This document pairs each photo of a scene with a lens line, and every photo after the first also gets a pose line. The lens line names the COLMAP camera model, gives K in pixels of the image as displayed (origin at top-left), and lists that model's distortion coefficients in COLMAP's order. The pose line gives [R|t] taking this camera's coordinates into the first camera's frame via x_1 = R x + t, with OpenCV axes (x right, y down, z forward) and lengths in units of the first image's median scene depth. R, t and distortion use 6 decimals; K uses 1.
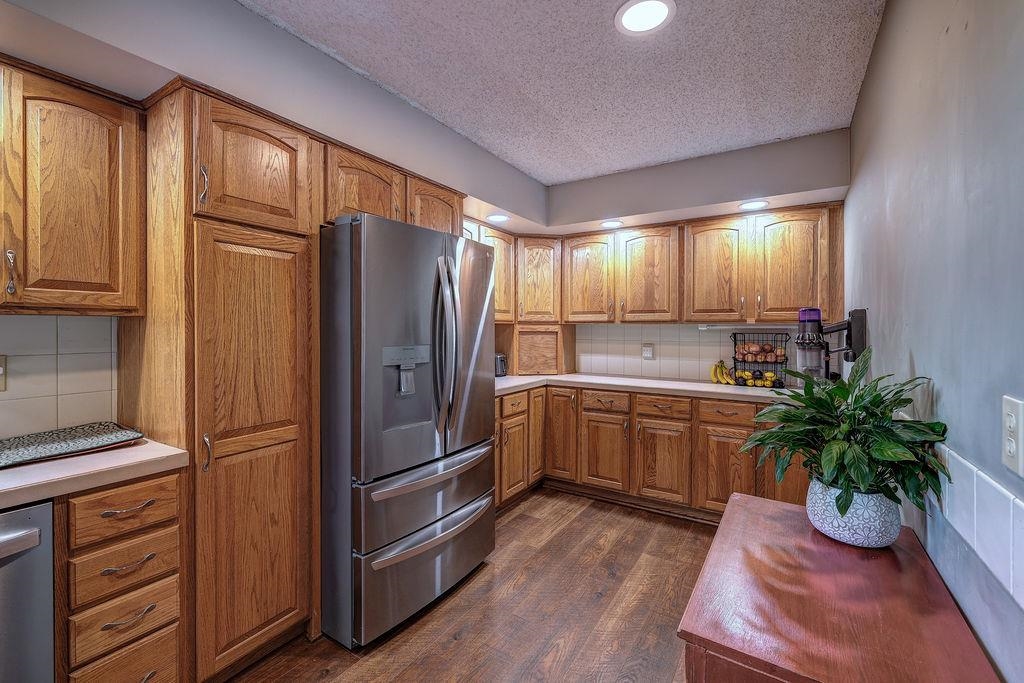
lens RADIAL K [[440.0, 0, 508.6], [0, 440.0, 330.4], [0, 0, 1]] dist [-0.001318, -0.000176]
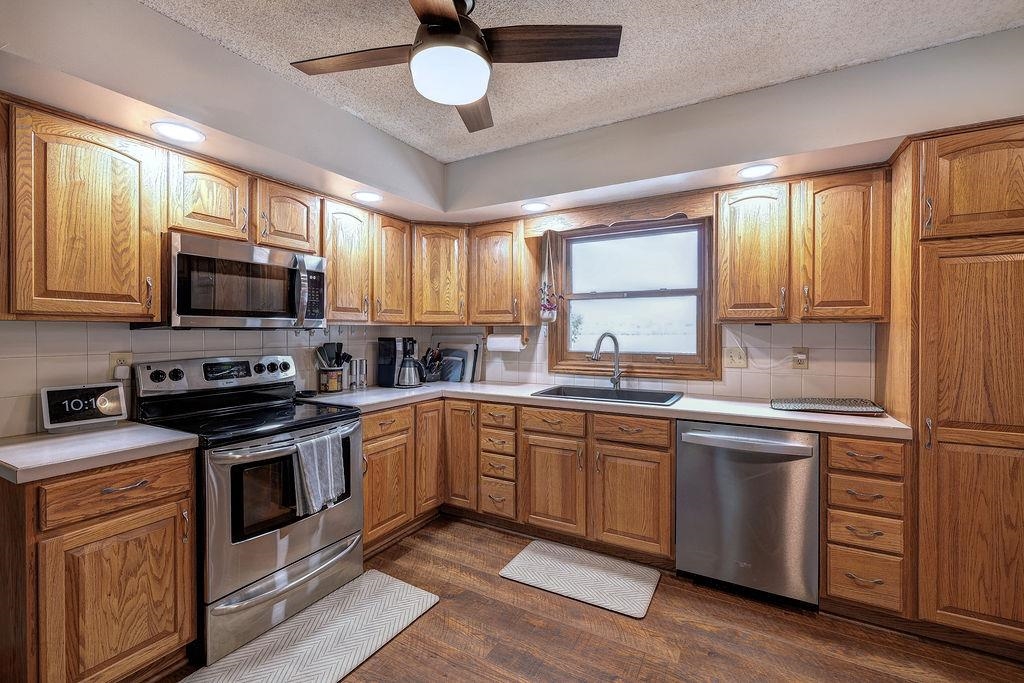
lens RADIAL K [[433.2, 0, 508.0], [0, 433.2, 334.9], [0, 0, 1]] dist [-0.000083, 0.000094]
pose [[0.049237, 0.007287, -0.998761, 0.452490], [-0.005006, 0.999963, 0.007049, 0.001684], [0.998775, 0.004652, 0.049272, -0.223741]]
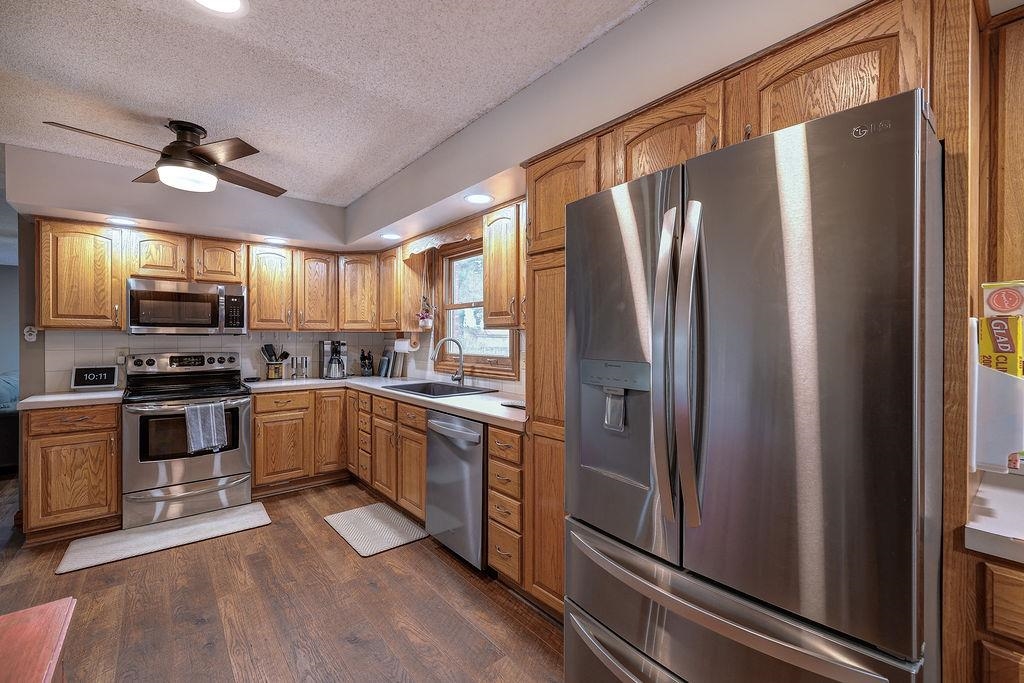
lens RADIAL K [[431.6, 0, 506.1], [0, 431.6, 338.7], [0, 0, 1]] dist [-0.000013, -0.000071]
pose [[-0.306501, 0.002719, -0.951866, 0.619429], [-0.005724, 0.999973, 0.004699, -0.002347], [0.951853, 0.006888, -0.306477, 1.361204]]
